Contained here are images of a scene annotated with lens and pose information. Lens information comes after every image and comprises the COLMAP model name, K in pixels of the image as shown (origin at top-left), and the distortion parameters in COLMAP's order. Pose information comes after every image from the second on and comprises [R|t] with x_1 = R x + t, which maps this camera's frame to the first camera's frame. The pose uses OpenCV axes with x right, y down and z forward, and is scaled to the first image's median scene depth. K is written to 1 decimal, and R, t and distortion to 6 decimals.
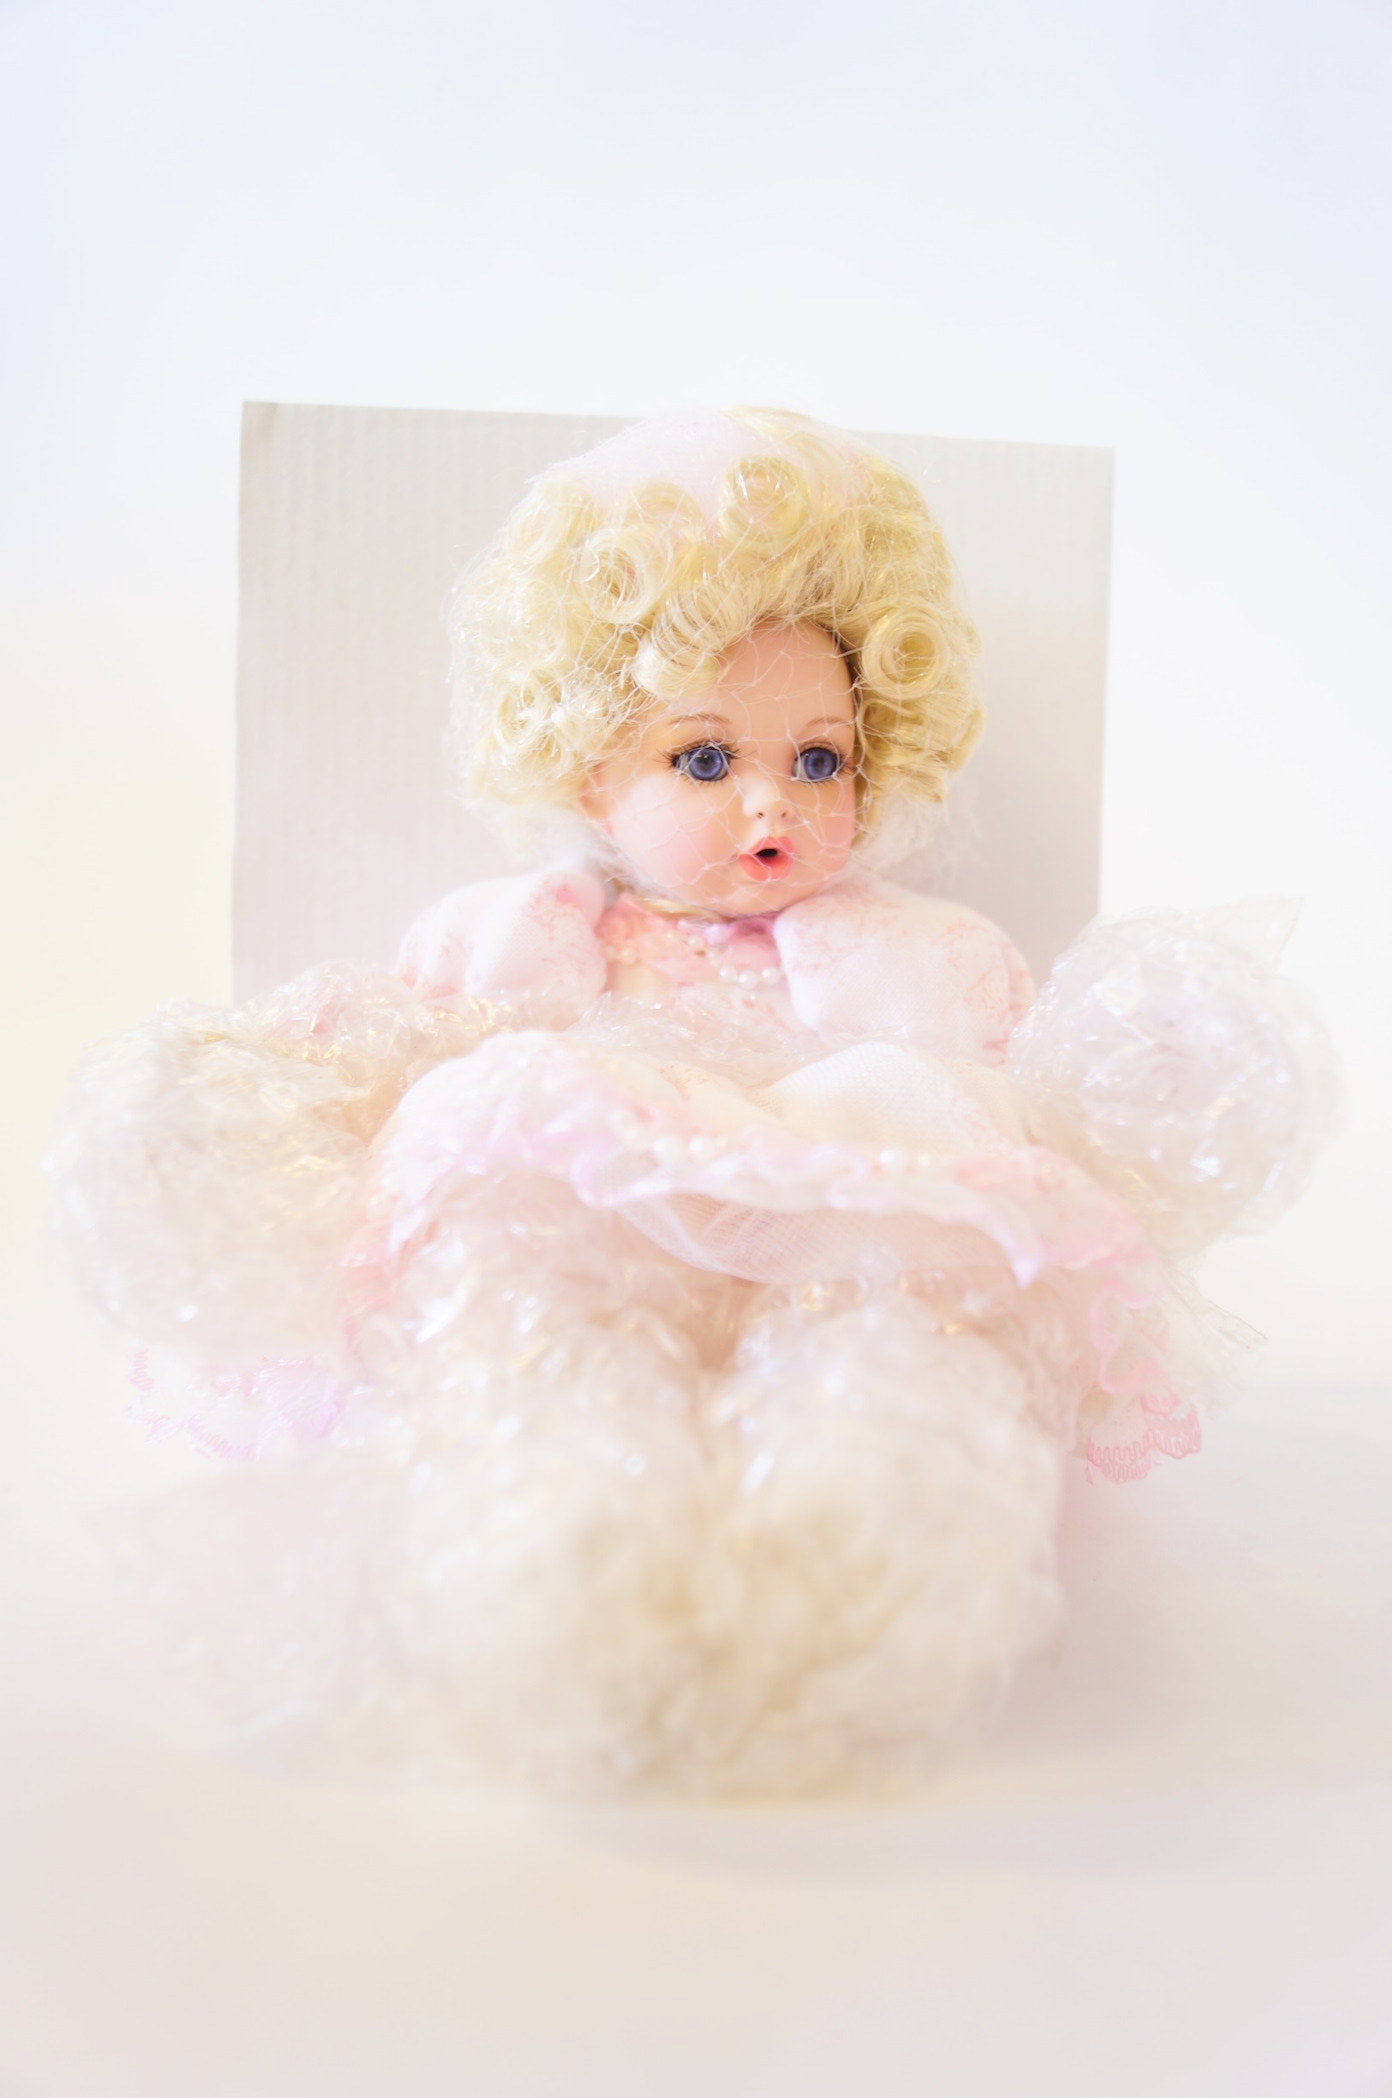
lens RADIAL K [[1594.9, 0, 754.6], [0, 1594.9, 1046.3], [0, 0, 1]] dist [-0.121637, 0.003926]
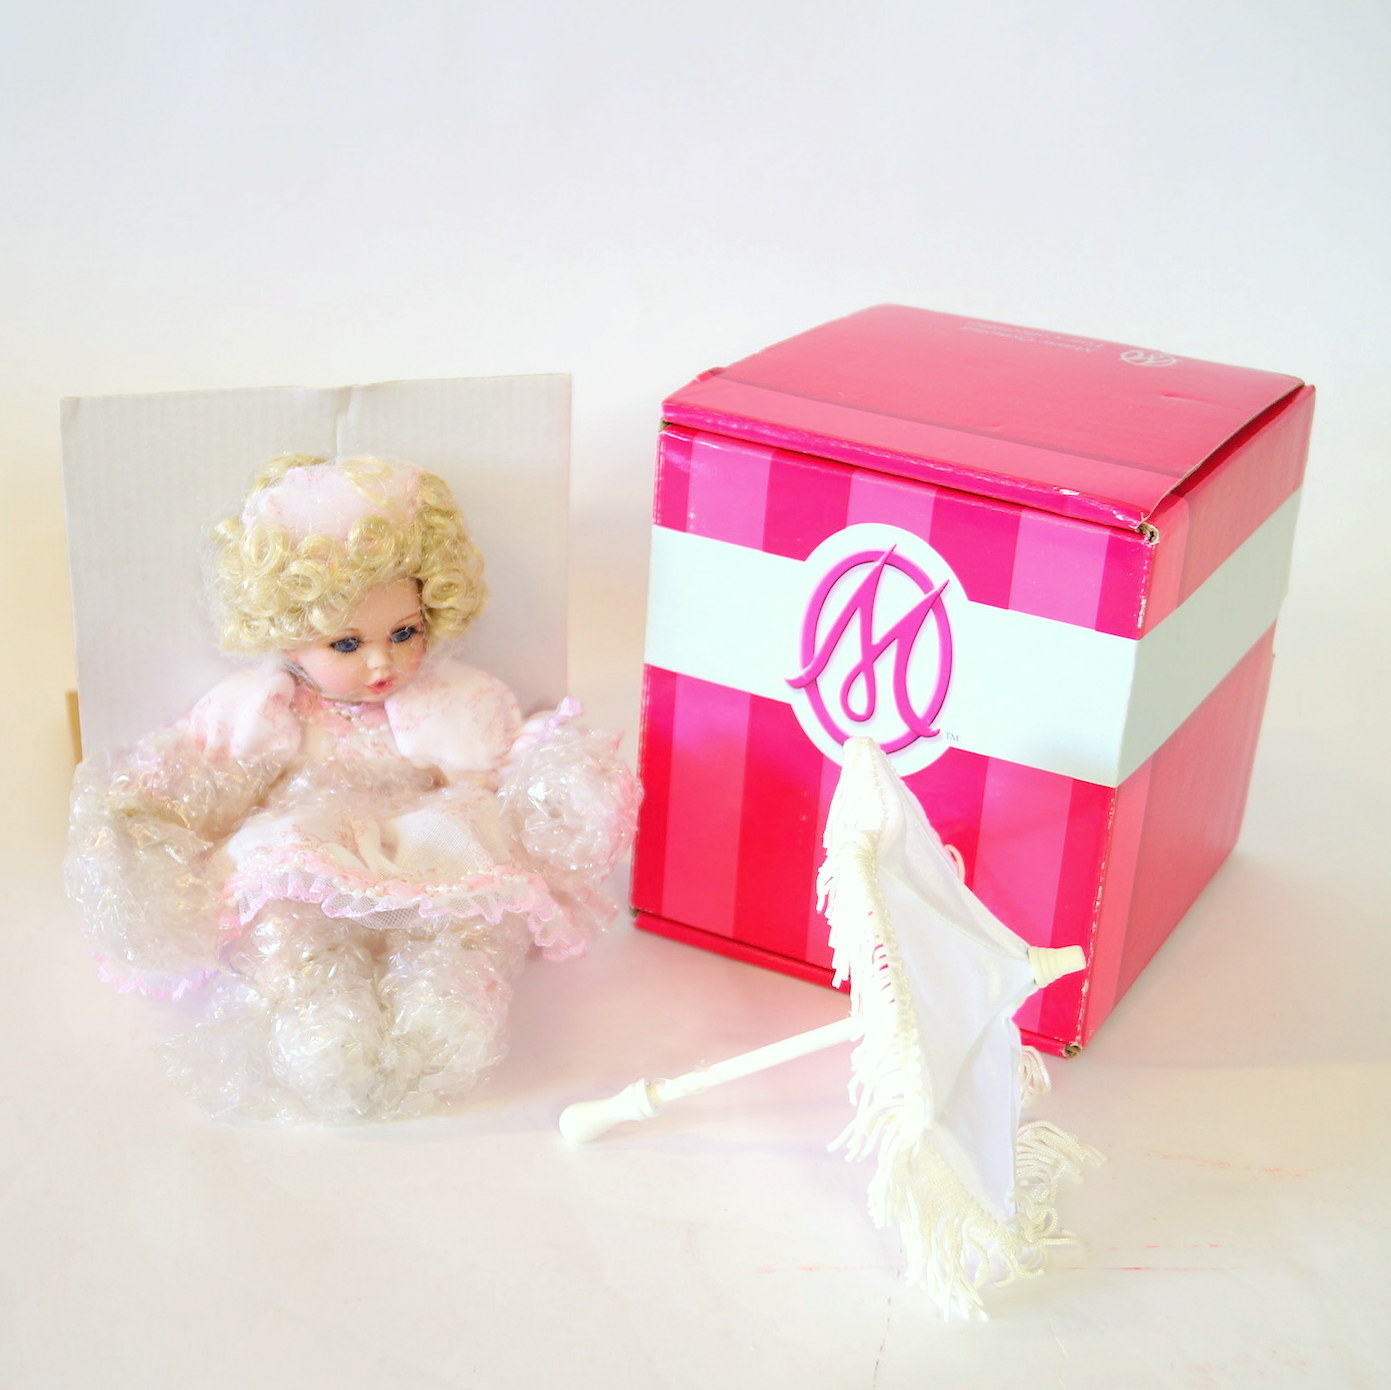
lens RADIAL K [[2277.7, 0, 695.5], [0, 2277.7, 695.0], [0, 0, 1]] dist [-0.001268, -1.817001]
pose [[0.986303, -0.060930, 0.153280, -0.041814], [0.012430, 0.954085, 0.299276, -0.971092], [-0.164477, -0.293272, 0.941774, -1.803567]]
